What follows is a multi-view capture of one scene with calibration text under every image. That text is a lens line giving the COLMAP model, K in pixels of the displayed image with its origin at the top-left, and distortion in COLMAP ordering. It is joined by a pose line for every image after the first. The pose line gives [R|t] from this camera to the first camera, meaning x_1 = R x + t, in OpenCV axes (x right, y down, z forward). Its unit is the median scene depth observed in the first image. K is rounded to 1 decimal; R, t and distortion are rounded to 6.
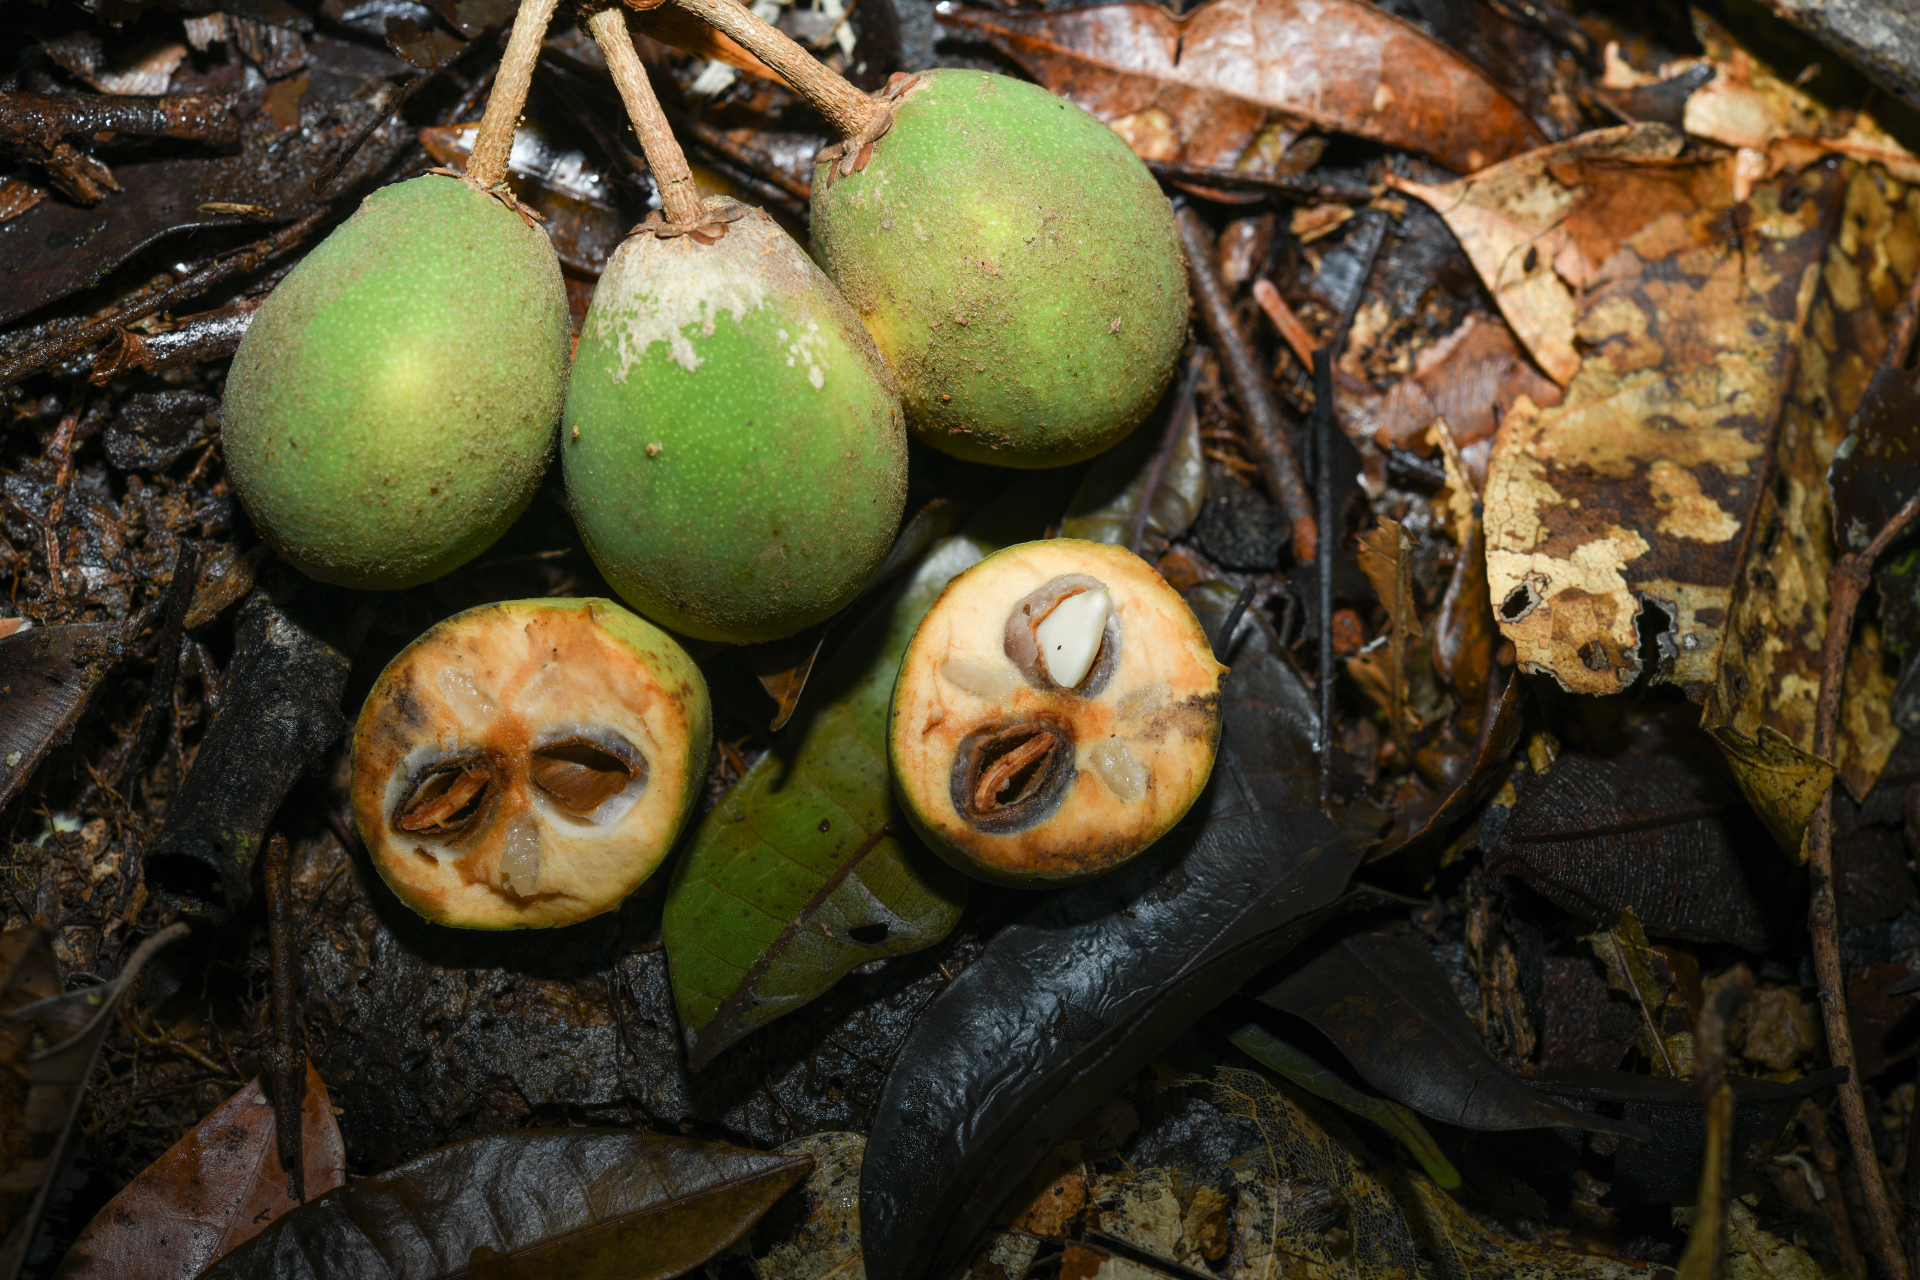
lens RADIAL K [[3423.4, 0, 958.0], [0, 3423.4, 642.5], [0, 0, 1]] dist [0.017690, 0.000000]
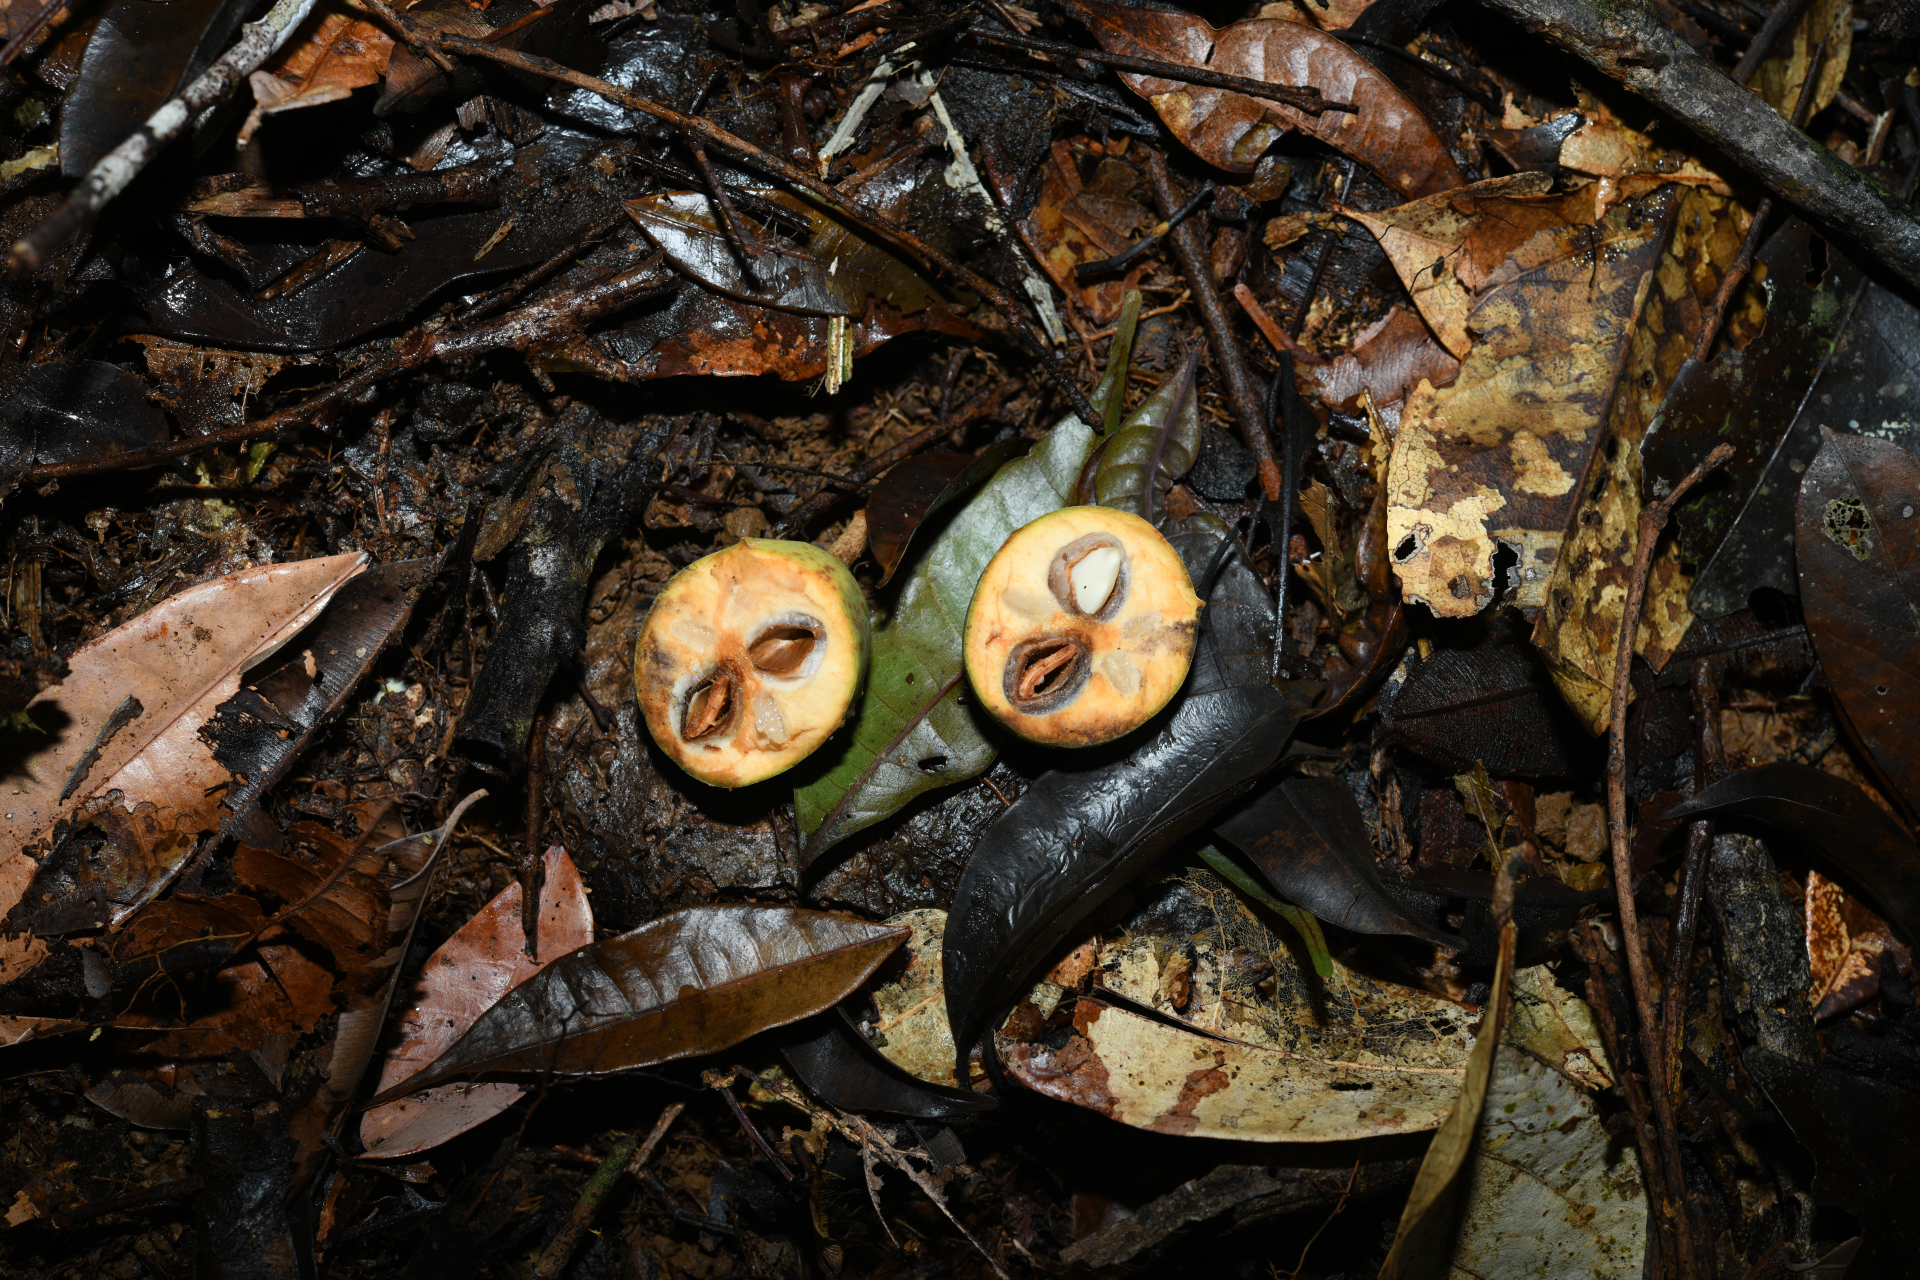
lens RADIAL K [[3423.4, 0, 959.8], [0, 3423.4, 638.4], [0, 0, 1]] dist [0.017690, 0.000000]
pose [[0.998556, 0.007841, -0.053152, 0.054107], [0.002782, 0.980419, 0.196905, -0.252040], [0.053655, -0.196768, 0.978981, -0.397787]]
